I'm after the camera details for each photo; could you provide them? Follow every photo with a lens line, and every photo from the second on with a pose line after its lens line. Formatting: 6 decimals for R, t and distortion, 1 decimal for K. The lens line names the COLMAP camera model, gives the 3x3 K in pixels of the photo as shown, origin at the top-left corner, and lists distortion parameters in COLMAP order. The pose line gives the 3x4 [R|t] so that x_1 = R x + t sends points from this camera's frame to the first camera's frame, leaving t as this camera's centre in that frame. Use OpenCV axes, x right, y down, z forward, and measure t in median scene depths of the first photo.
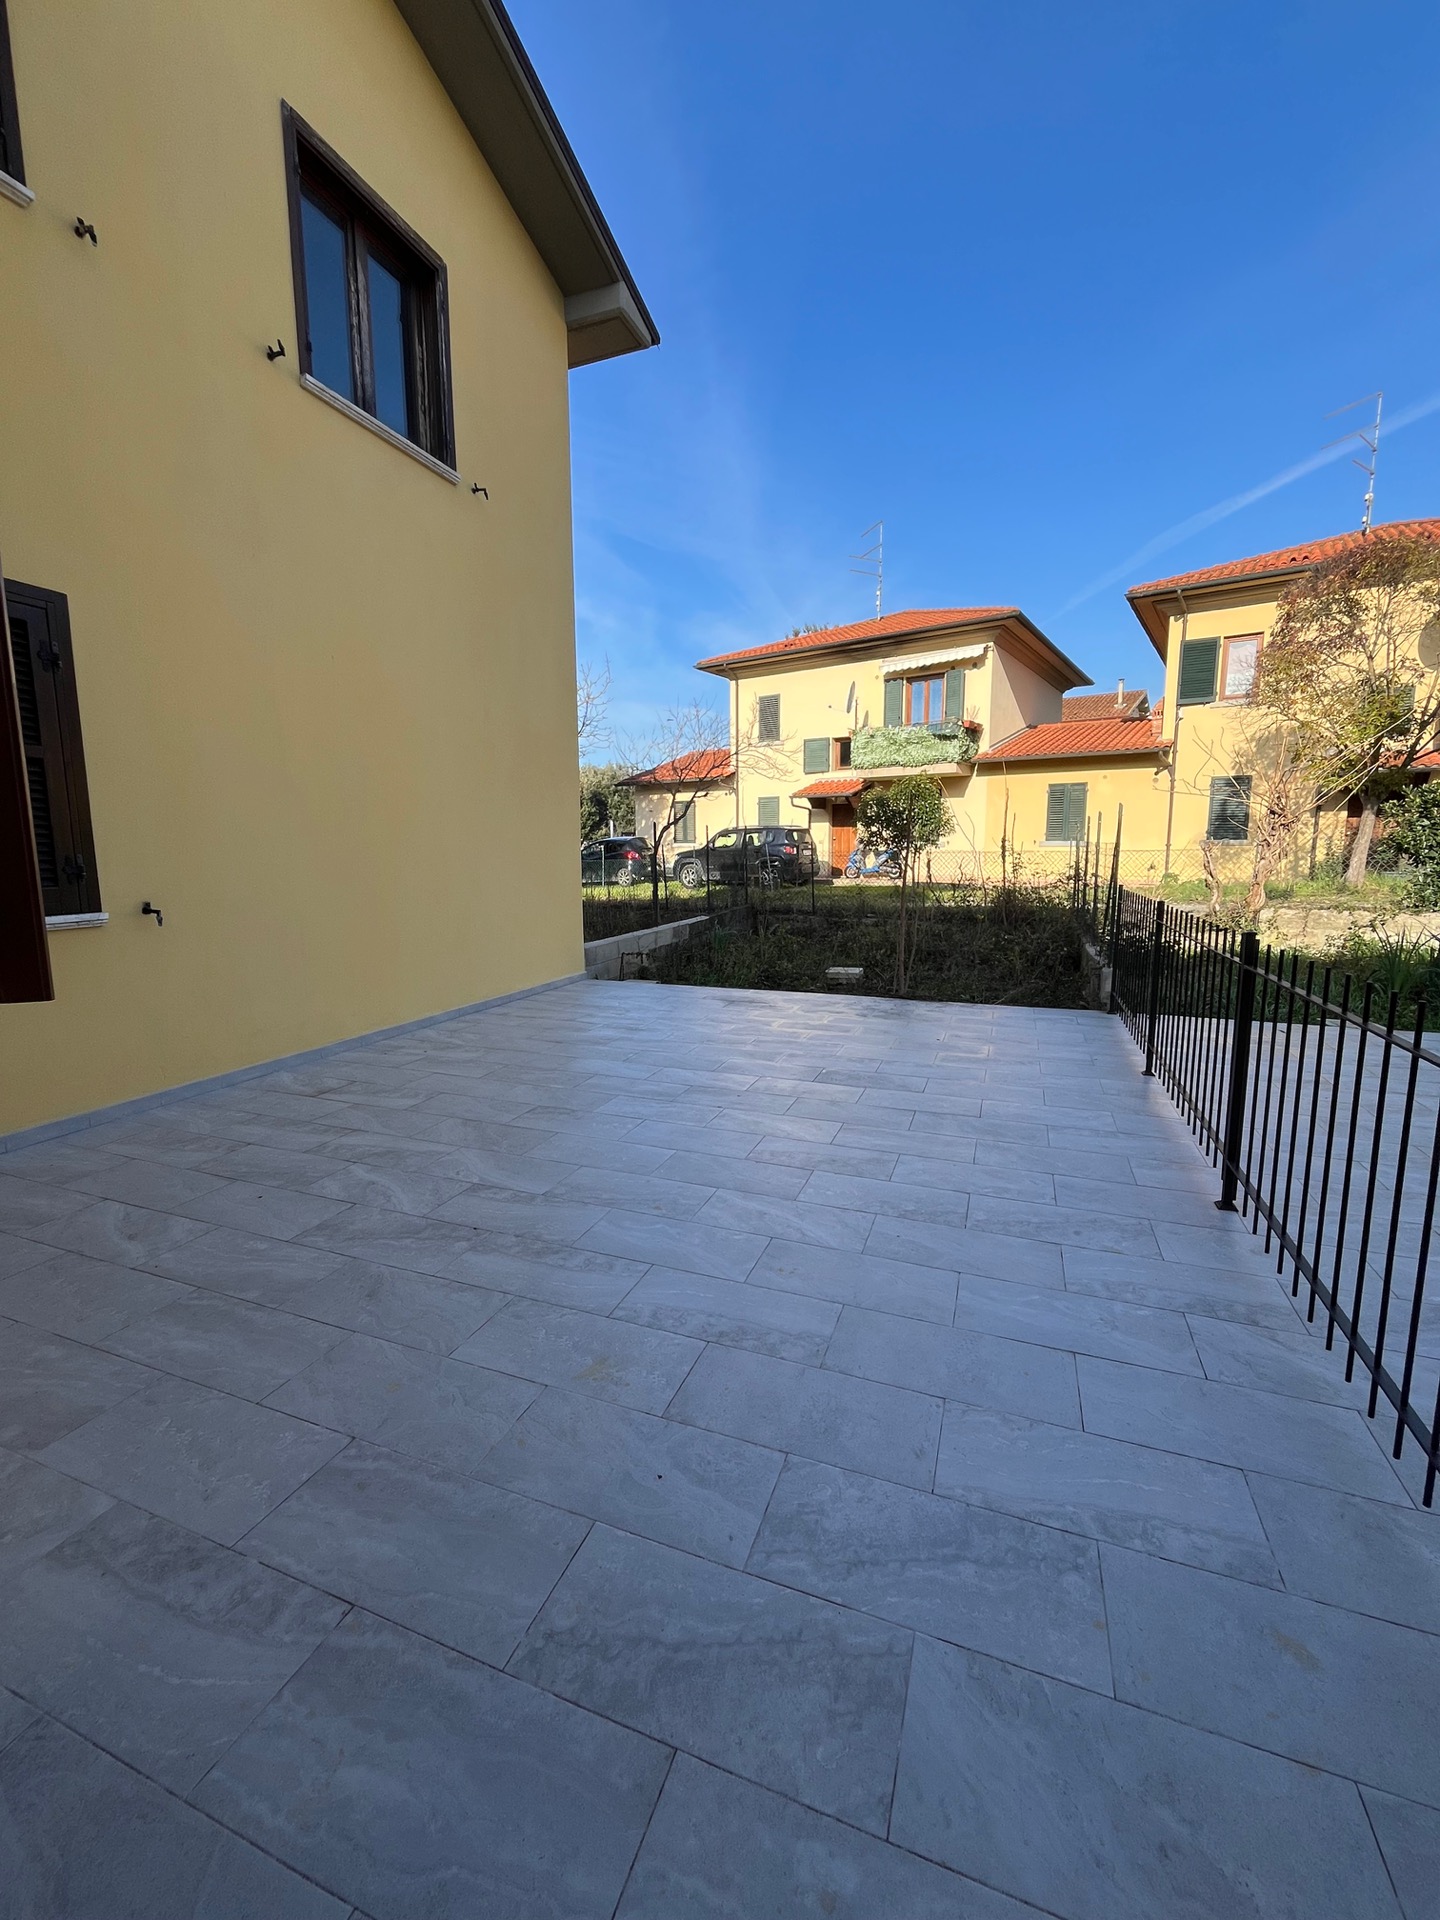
lens RADIAL K [[778.6, 0, 718.7], [0, 778.6, 956.2], [0, 0, 1]] dist [-0.003519, -0.000512]
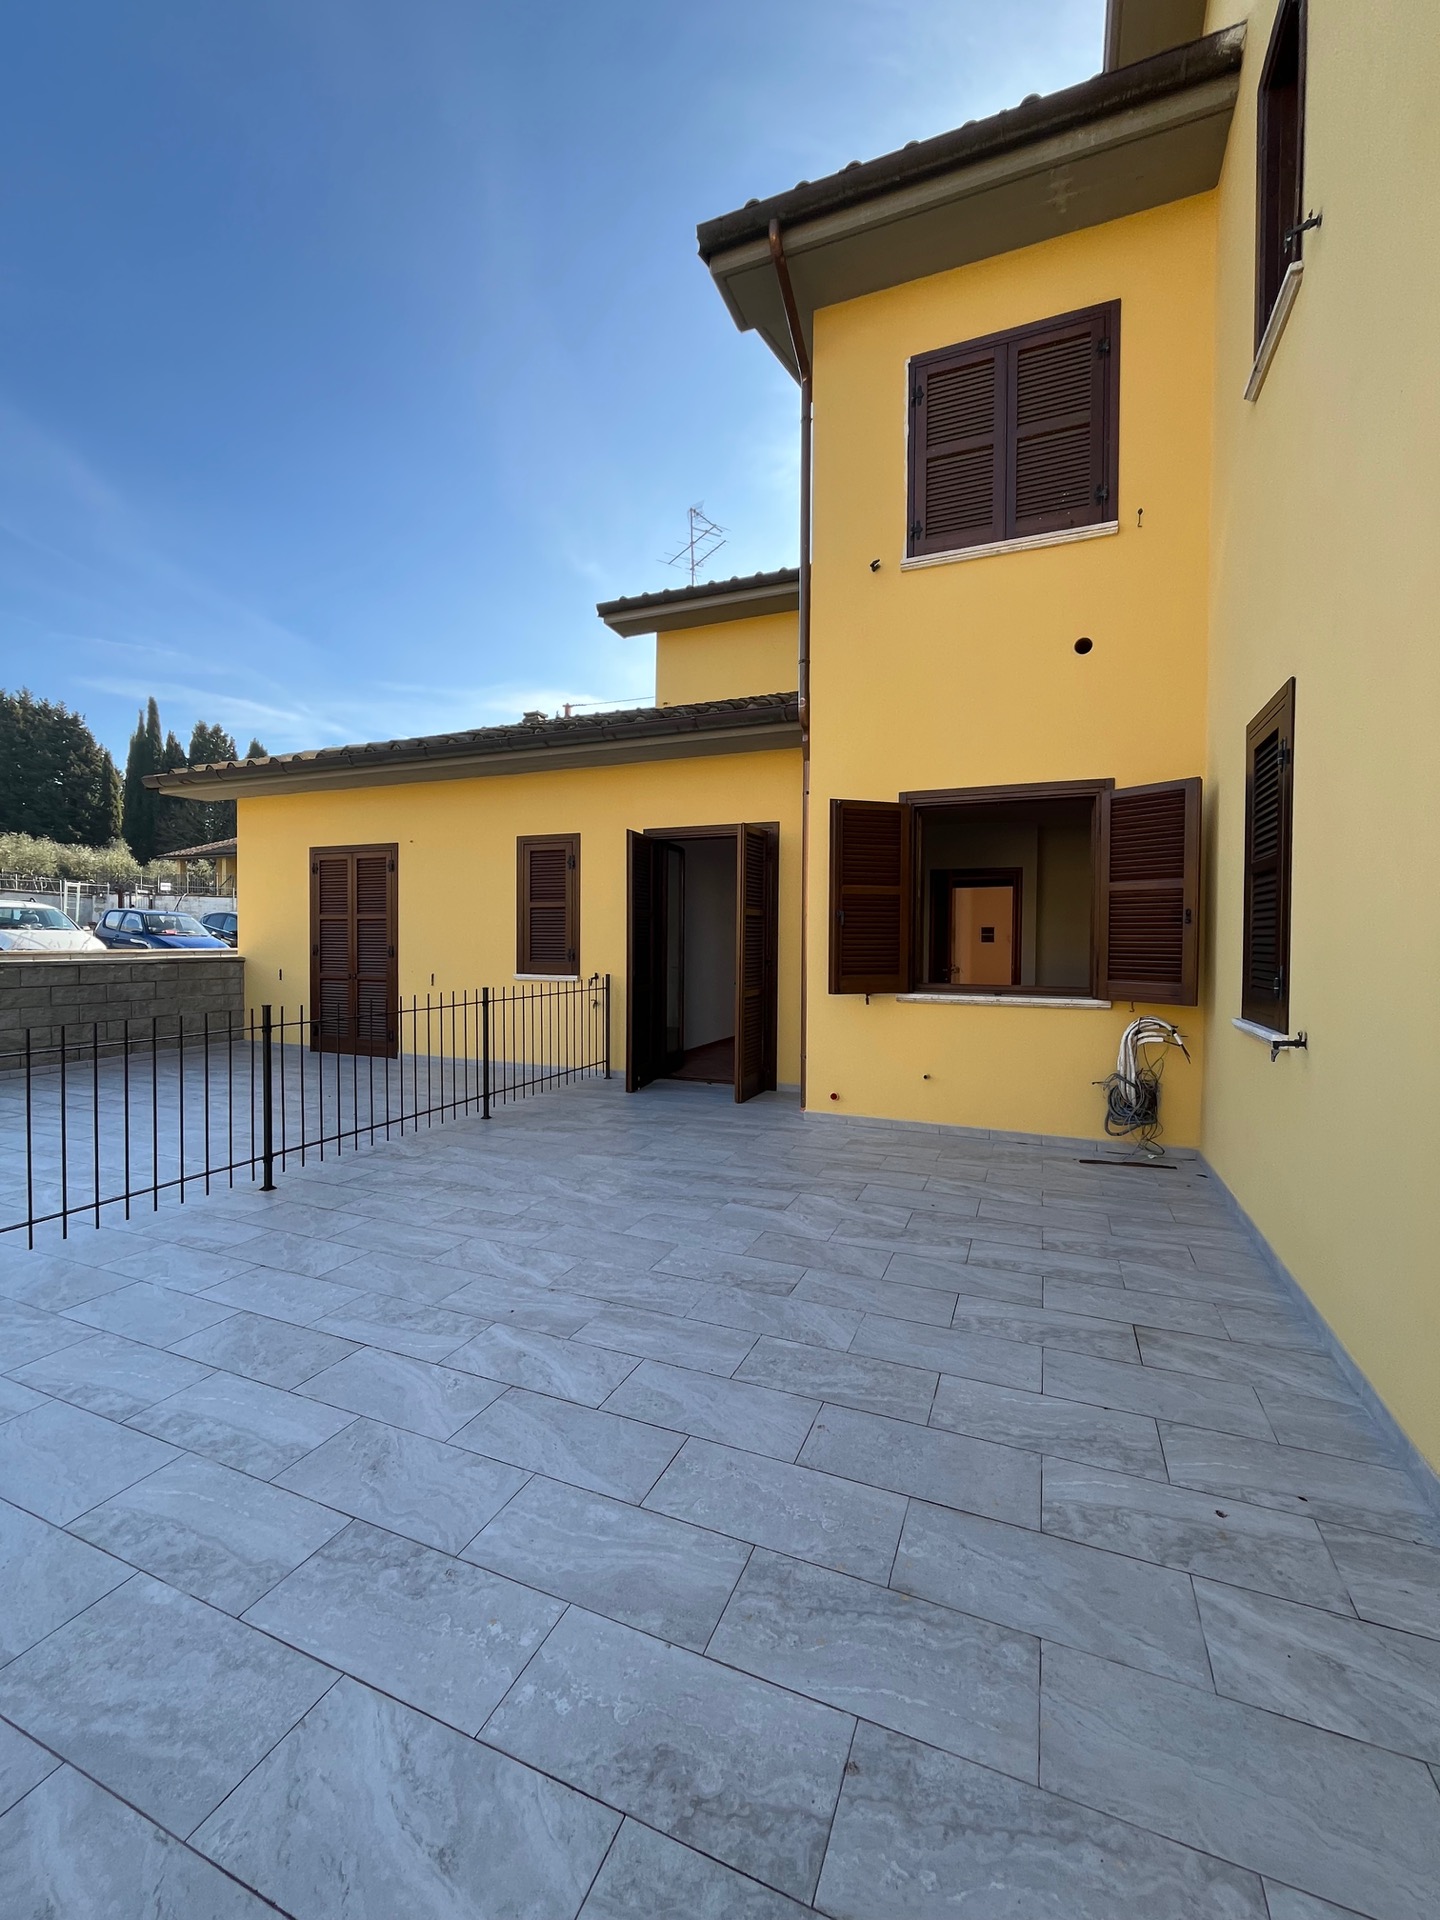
lens RADIAL K [[778.6, 0, 718.7], [0, 778.6, 956.2], [0, 0, 1]] dist [-0.003519, -0.000512]
pose [[-0.999389, -0.003872, 0.034730, -0.194375], [0.001728, 0.987148, 0.159801, -0.262265], [-0.034902, 0.159764, -0.986538, 1.742473]]
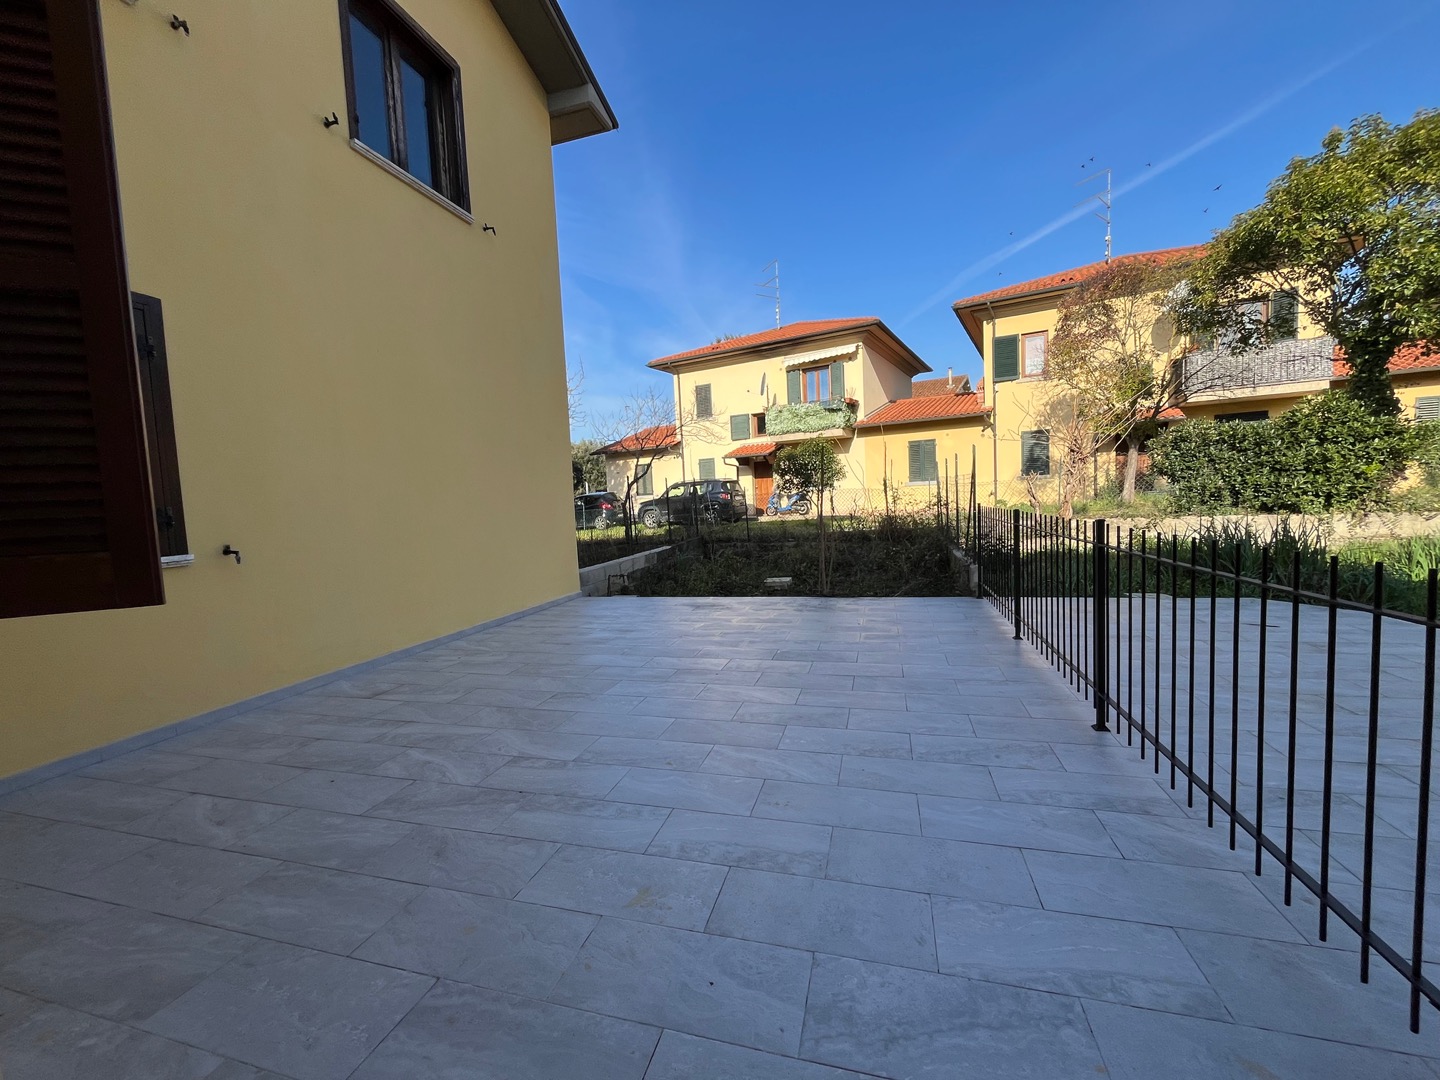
lens RADIAL K [[583.9, 0, 715.5], [0, 583.9, 540.5], [0, 0, 1]] dist [-0.003519, -0.000512]
pose [[0.995635, -0.048640, 0.079662, -0.044687], [0.053973, 0.996344, -0.066219, 0.025295], [-0.076150, 0.070230, 0.994620, 0.031738]]
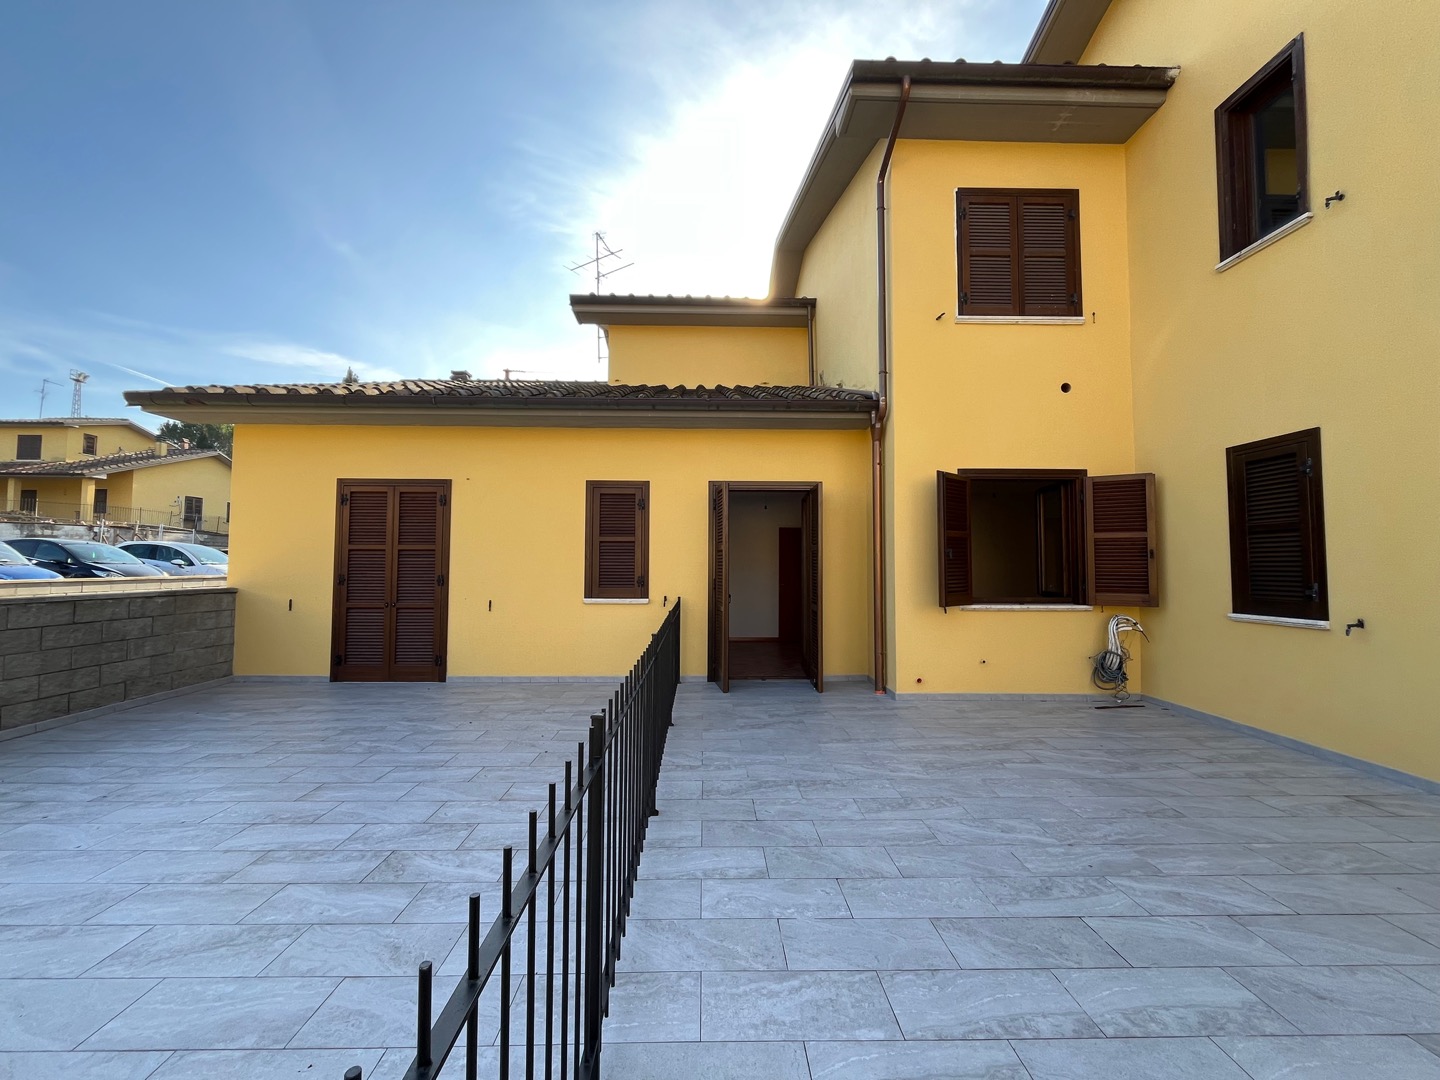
lens RADIAL K [[583.9, 0, 715.5], [0, 583.9, 540.5], [0, 0, 1]] dist [-0.003519, -0.000512]
pose [[-0.928983, -0.016262, -0.369766, 0.716200], [-0.051497, 0.994996, 0.085620, -0.237503], [0.366523, 0.098582, -0.925172, 1.516378]]
